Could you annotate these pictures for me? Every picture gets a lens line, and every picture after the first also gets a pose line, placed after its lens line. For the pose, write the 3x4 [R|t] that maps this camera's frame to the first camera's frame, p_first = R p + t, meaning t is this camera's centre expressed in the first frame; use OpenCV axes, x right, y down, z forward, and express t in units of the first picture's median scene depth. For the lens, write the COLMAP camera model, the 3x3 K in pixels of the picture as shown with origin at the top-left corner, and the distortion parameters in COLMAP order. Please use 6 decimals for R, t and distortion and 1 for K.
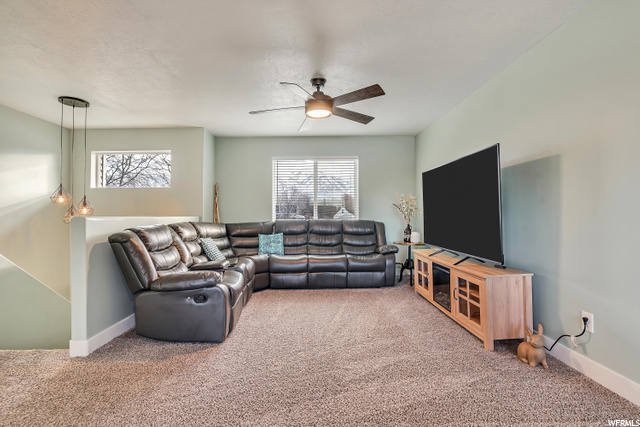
lens RADIAL K [[304.1, 0, 320.0], [0, 304.1, 213.5], [0, 0, 1]] dist [-0.039339, 0.000193]
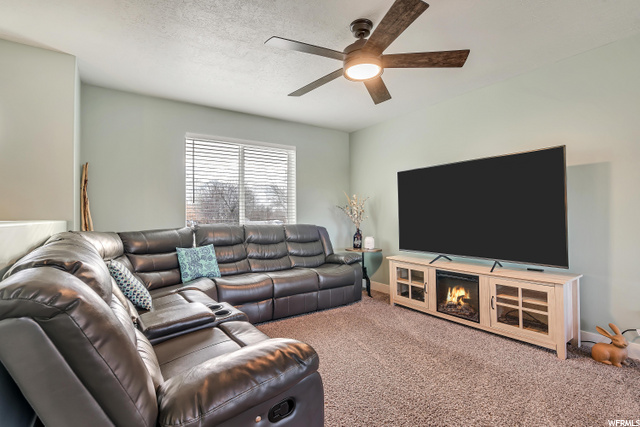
lens RADIAL K [[302.5, 0, 320.0], [0, 302.5, 213.5], [0, 0, 1]] dist [-0.026800, 0.000091]
pose [[0.838020, 0.011460, 0.545519, -0.317875], [-0.004212, 0.999885, -0.014535, 0.004594], [-0.545623, 0.009883, 0.837972, 0.327740]]
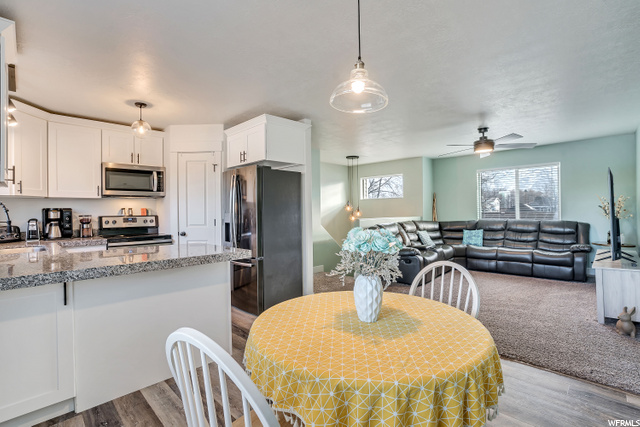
lens RADIAL K [[304.1, 0, 320.0], [0, 304.1, 213.5], [0, 0, 1]] dist [-0.039339, 0.000193]
pose [[0.704576, 0.002120, -0.709626, 0.321036], [0.013009, 0.999789, 0.015903, -0.036480], [0.709510, -0.020436, 0.704399, -0.421918]]
